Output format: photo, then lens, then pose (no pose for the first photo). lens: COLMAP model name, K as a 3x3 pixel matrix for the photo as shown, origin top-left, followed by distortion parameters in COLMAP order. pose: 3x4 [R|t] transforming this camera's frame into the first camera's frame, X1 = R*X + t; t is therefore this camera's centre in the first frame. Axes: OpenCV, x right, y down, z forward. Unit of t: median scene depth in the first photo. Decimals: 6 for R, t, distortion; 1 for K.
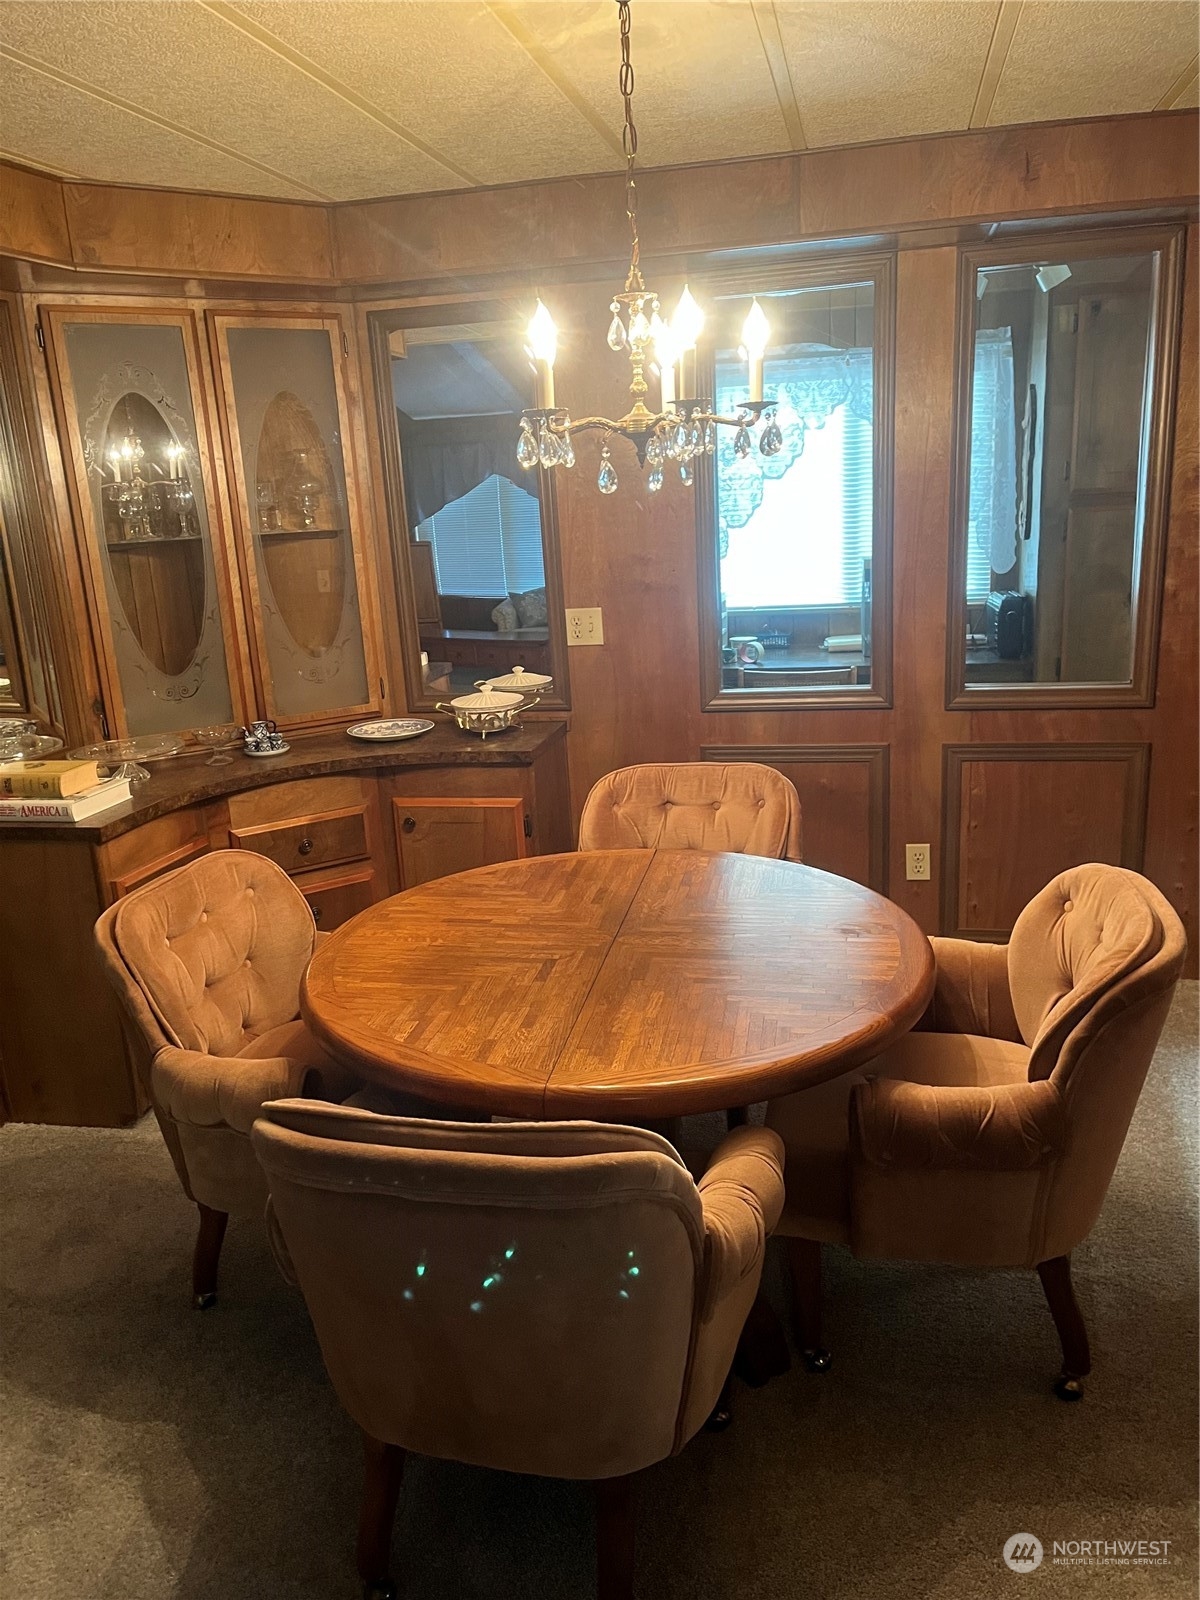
lens RADIAL K [[1220.1, 0, 600.0], [0, 1220.1, 800.0], [0, 0, 1]] dist [0.035849, -0.005781]
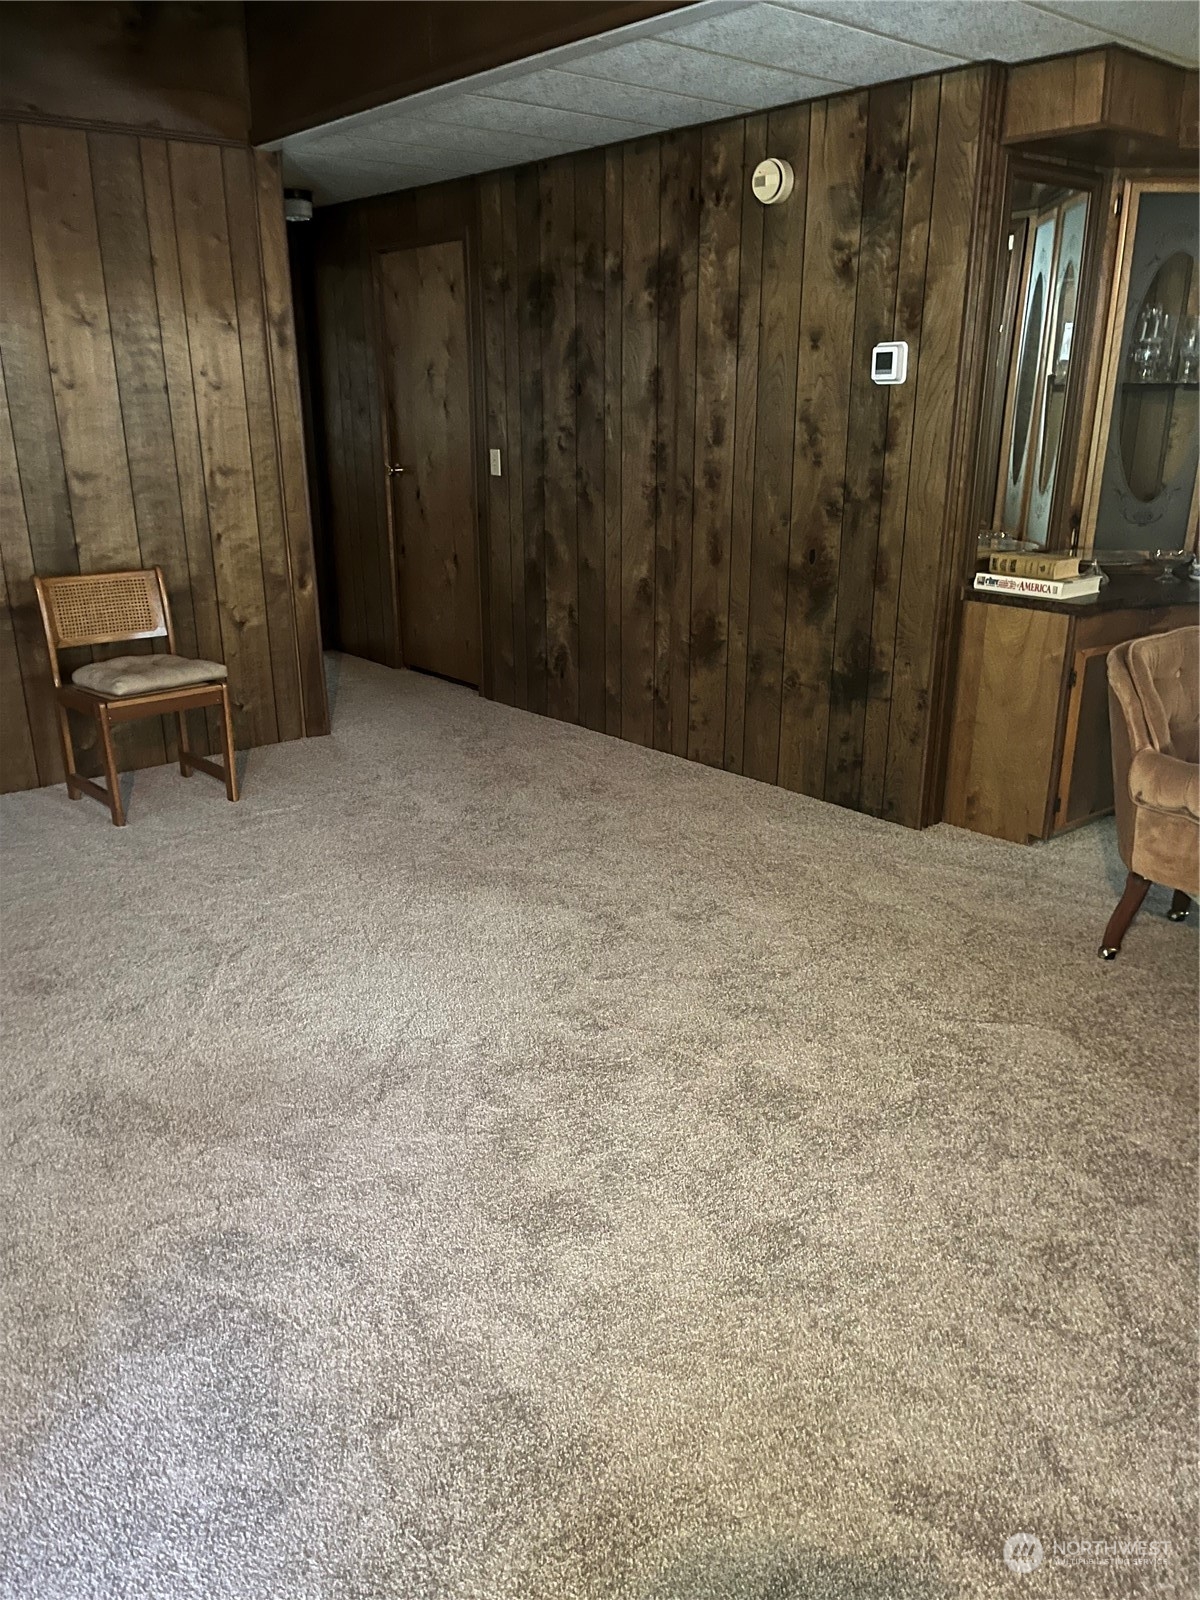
lens RADIAL K [[1220.1, 0, 600.0], [0, 1220.1, 800.0], [0, 0, 1]] dist [0.035849, -0.005781]
pose [[0.804071, 0.248395, -0.540157, -0.049014], [-0.200381, 0.968606, 0.147135, 0.091292], [0.559747, -0.010070, 0.828602, -0.236580]]
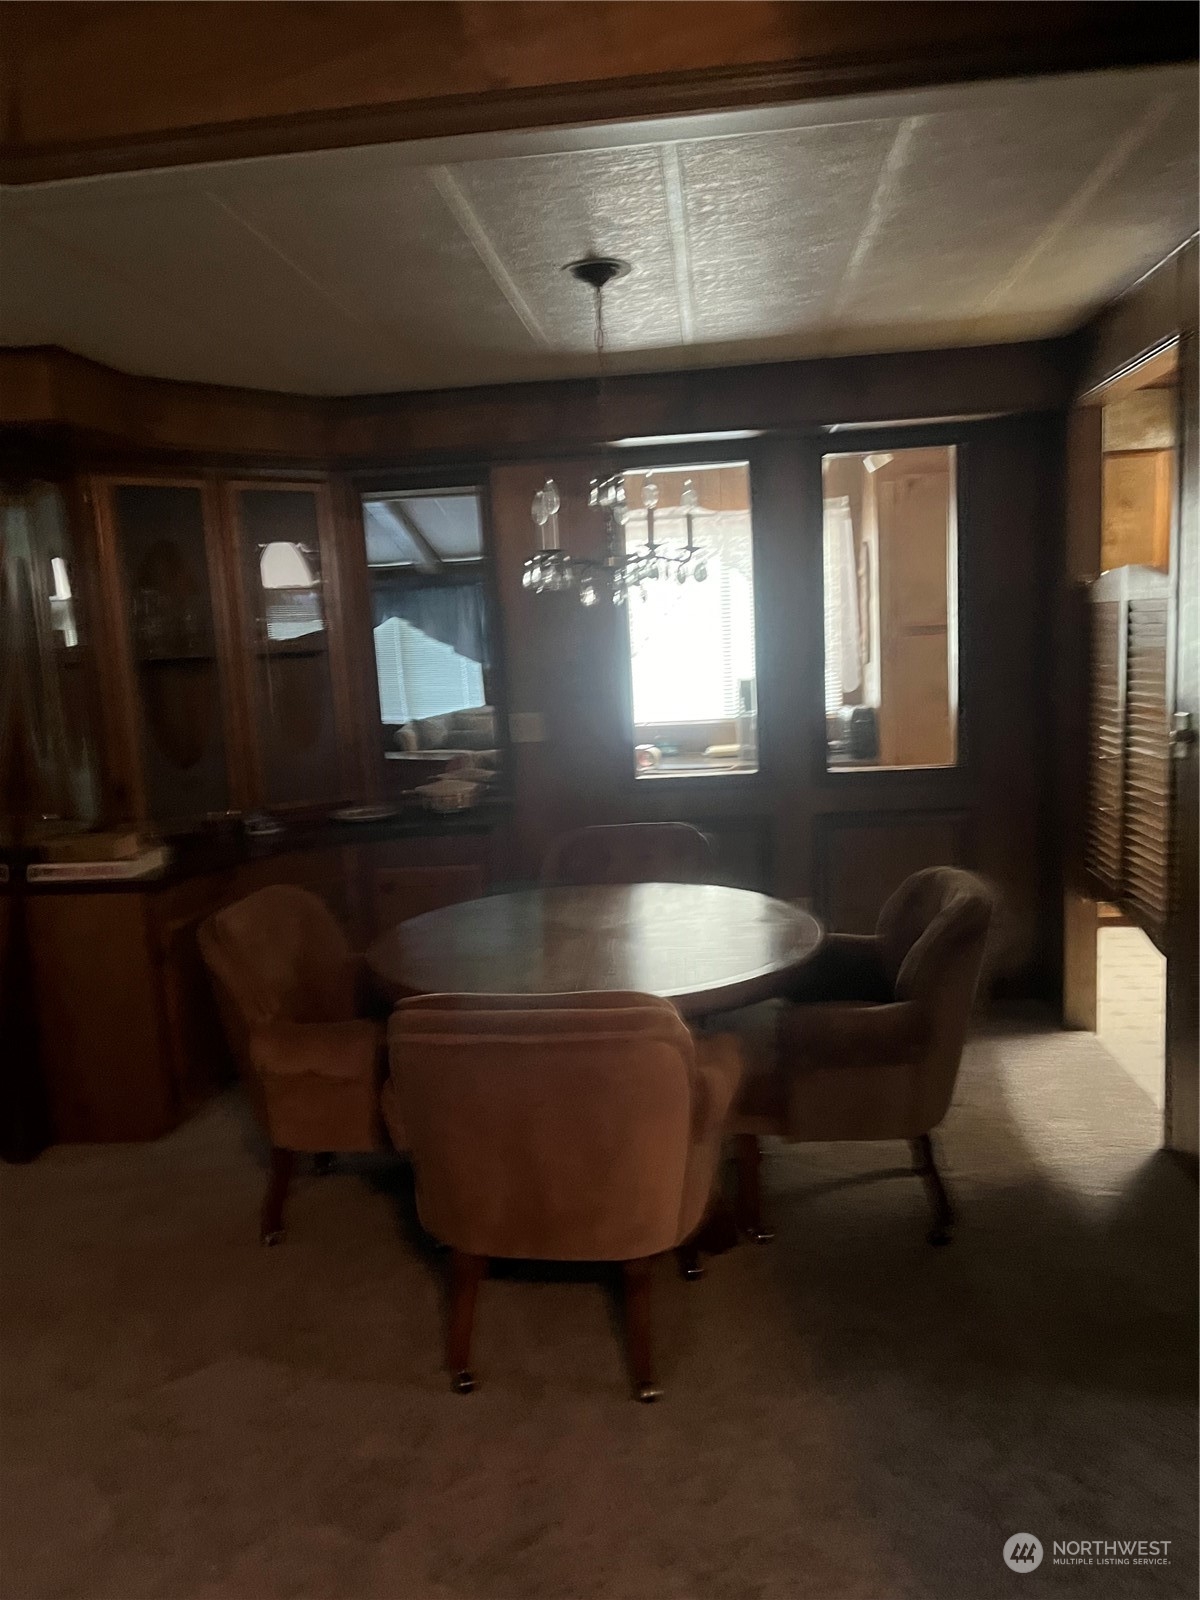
lens RADIAL K [[1220.1, 0, 600.0], [0, 1220.1, 800.0], [0, 0, 1]] dist [0.035849, -0.005781]
pose [[0.992981, -0.014201, 0.117415, -0.075051], [0.027997, 0.992773, -0.116699, 0.068160], [-0.114909, 0.119167, 0.986202, -0.186188]]
